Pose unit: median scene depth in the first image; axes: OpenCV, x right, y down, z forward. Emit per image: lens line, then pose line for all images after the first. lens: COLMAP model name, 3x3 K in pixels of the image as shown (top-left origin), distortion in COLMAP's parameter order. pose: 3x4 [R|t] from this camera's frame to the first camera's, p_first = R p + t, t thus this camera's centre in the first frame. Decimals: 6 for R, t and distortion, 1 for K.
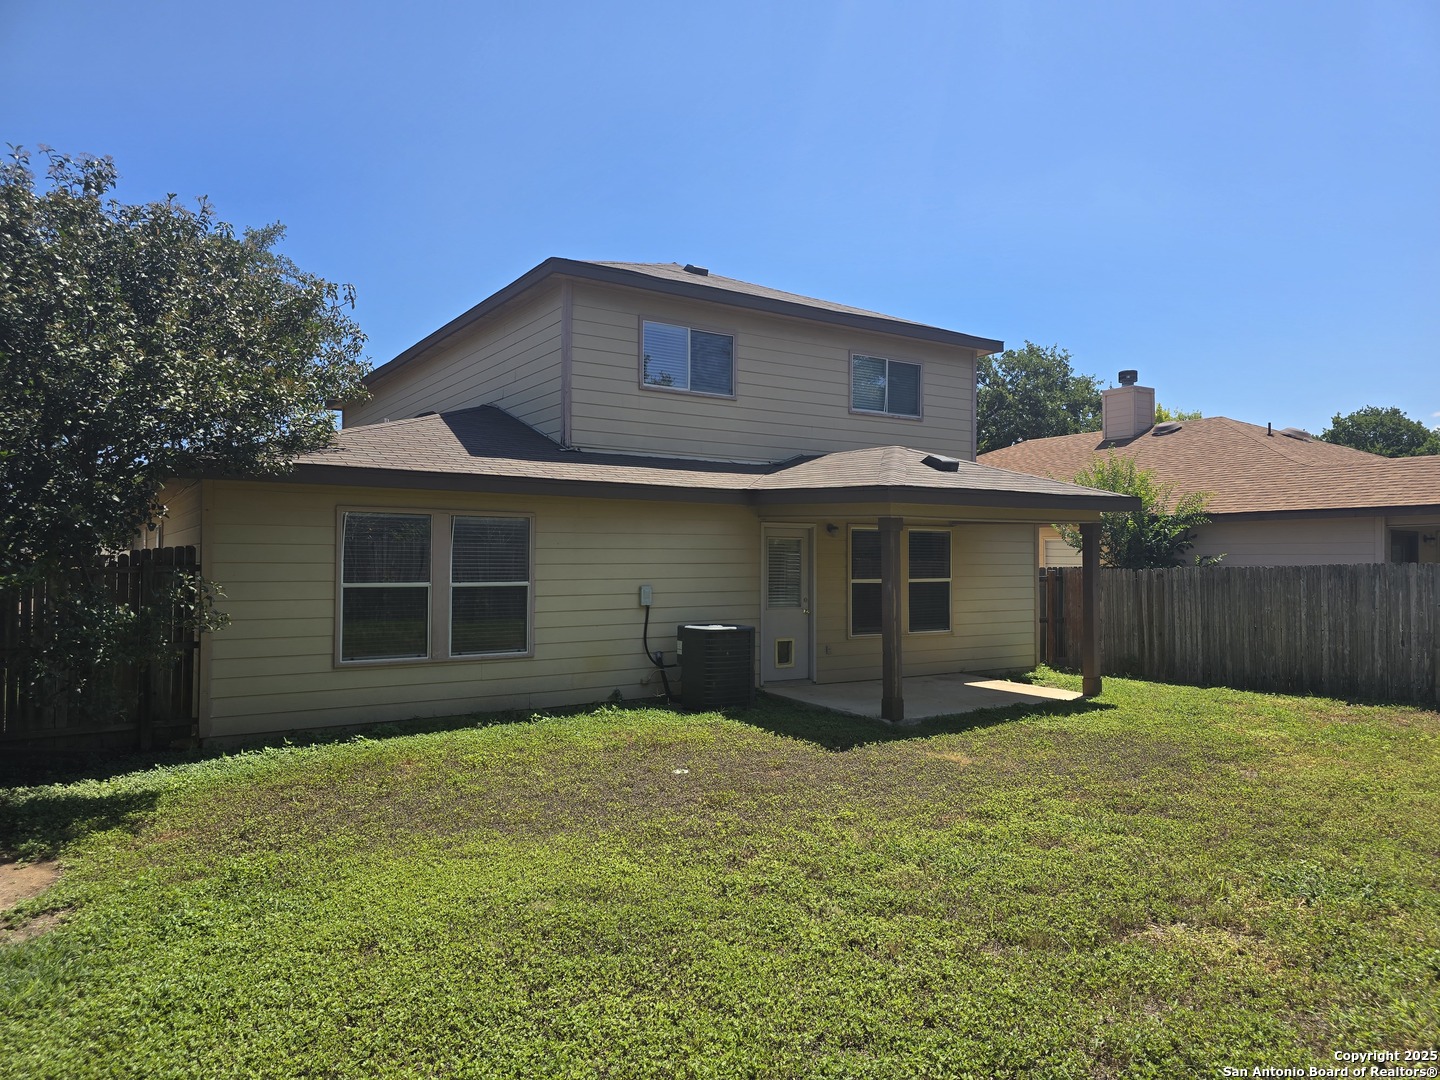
lens RADIAL K [[971.2, 0, 718.9], [0, 971.2, 541.5], [0, 0, 1]] dist [0.040473, -0.019111]
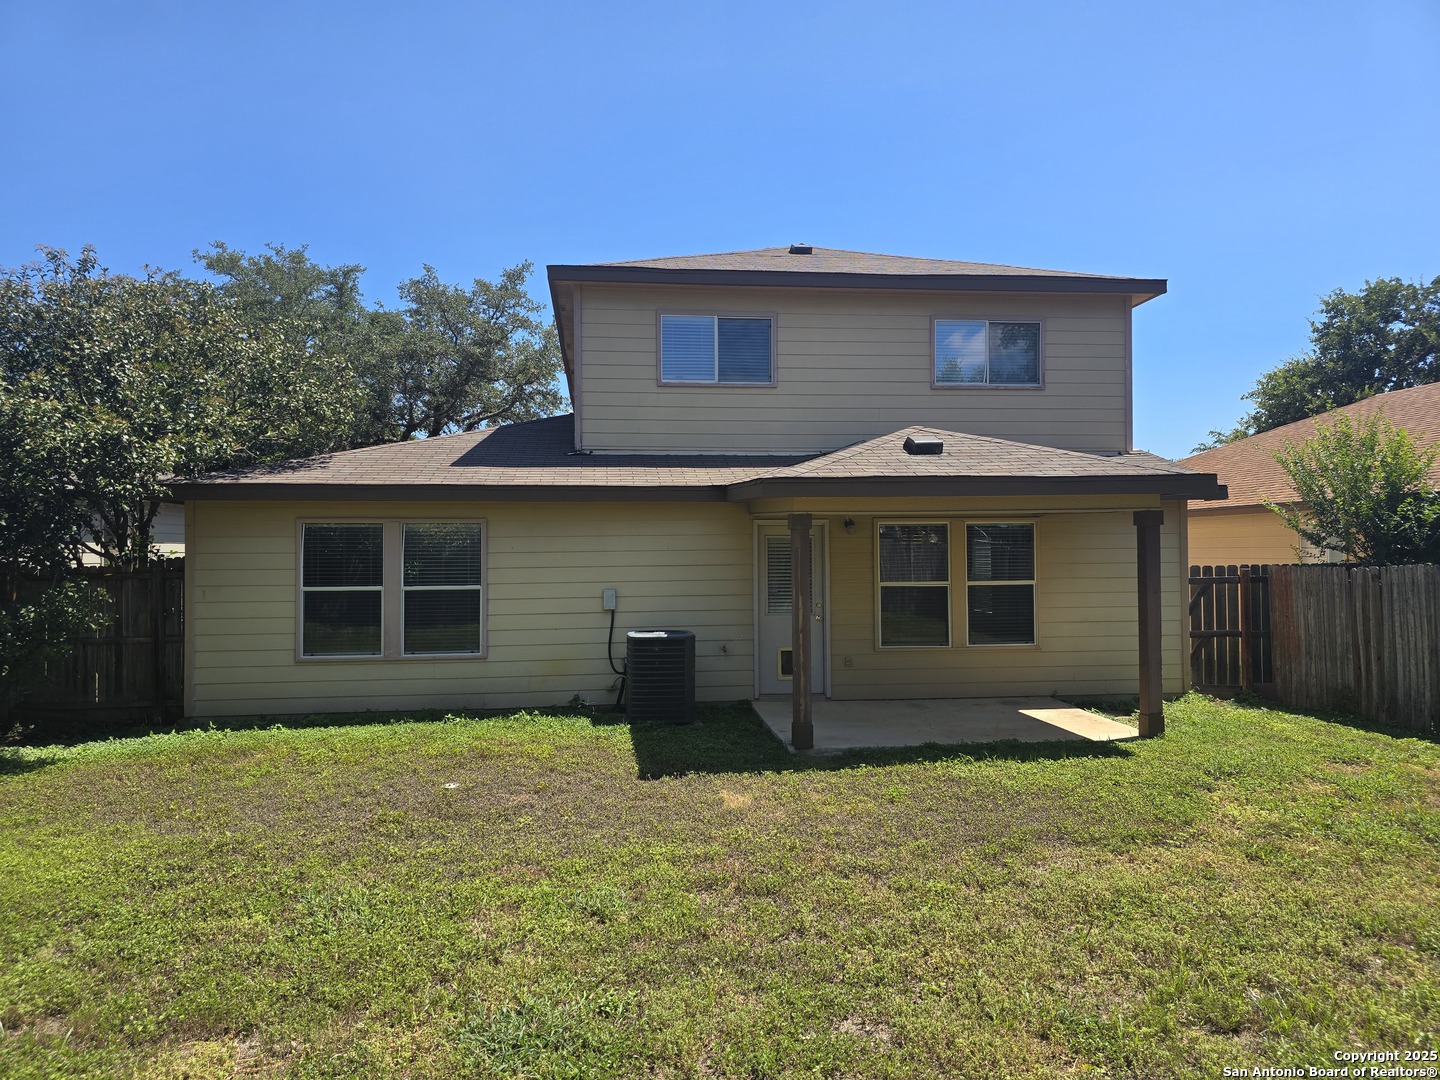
lens RADIAL K [[971.2, 0, 698.8], [0, 971.2, 533.7], [0, 0, 1]] dist [0.040473, -0.019111]
pose [[0.890436, -0.019083, -0.454708, 0.436925], [0.019421, 0.999804, -0.003928, -0.004652], [0.454693, -0.005333, 0.890632, 0.167514]]
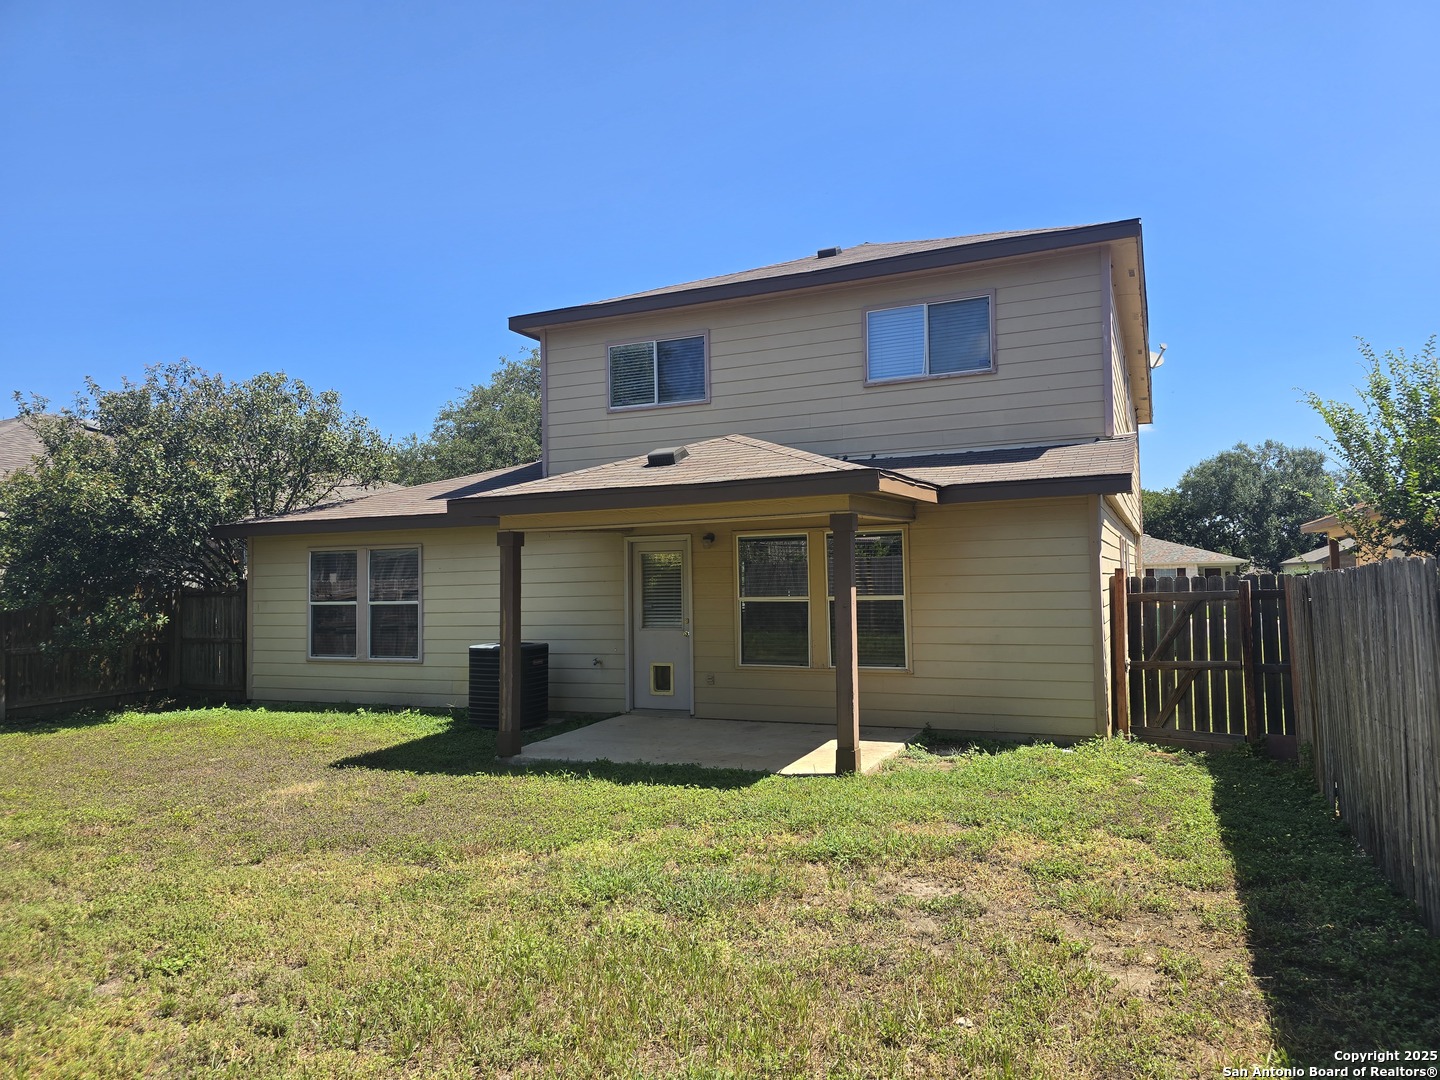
lens RADIAL K [[971.2, 0, 721.8], [0, 971.2, 529.7], [0, 0, 1]] dist [0.040473, -0.019111]
pose [[0.539715, -0.056407, -0.839956, 0.938400], [0.039325, 0.998353, -0.041776, 0.016823], [0.840929, -0.010484, 0.541044, 0.598912]]
